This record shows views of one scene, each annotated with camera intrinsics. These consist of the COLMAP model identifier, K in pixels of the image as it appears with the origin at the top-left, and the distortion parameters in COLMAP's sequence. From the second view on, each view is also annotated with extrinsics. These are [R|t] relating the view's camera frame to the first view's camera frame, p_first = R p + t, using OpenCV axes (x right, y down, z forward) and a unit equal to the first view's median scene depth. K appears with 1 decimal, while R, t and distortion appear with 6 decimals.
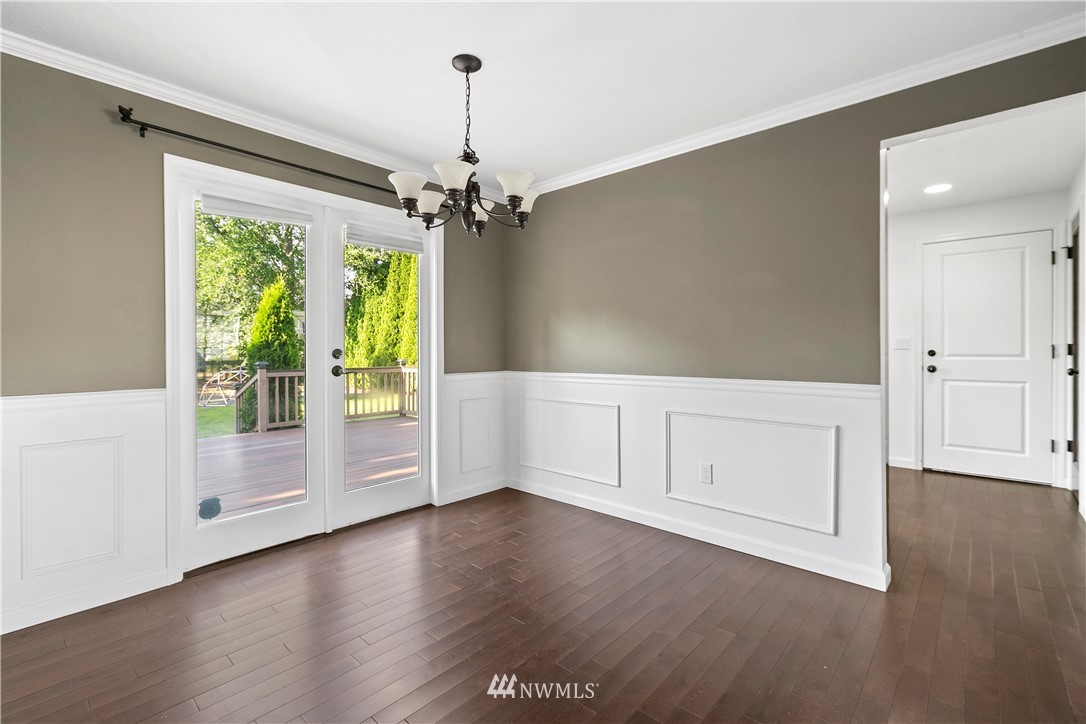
lens RADIAL K [[486.5, 0, 541.9], [0, 486.5, 357.5], [0, 0, 1]] dist [0.001585, 0.000146]
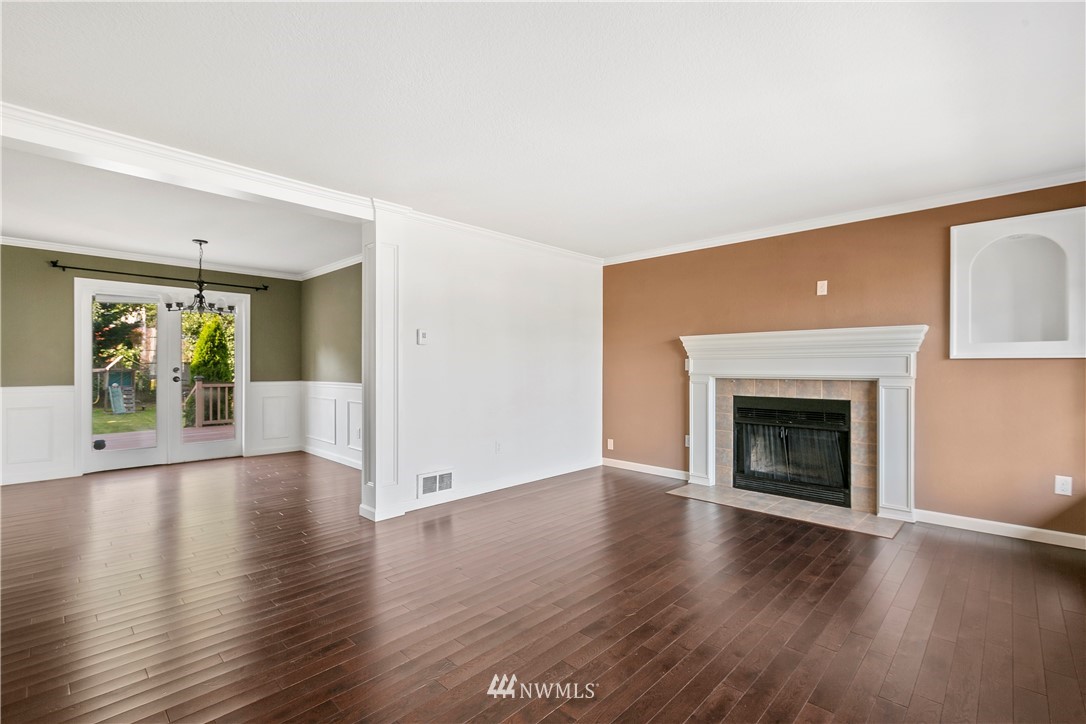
lens RADIAL K [[492.3, 0, 544.0], [0, 492.3, 370.4], [0, 0, 1]] dist [0.000641, 0.000101]
pose [[0.999491, 0.004375, -0.031587, 0.765127], [-0.004716, 0.999931, -0.010732, 0.006207], [0.031538, 0.010876, 0.999443, -0.620511]]
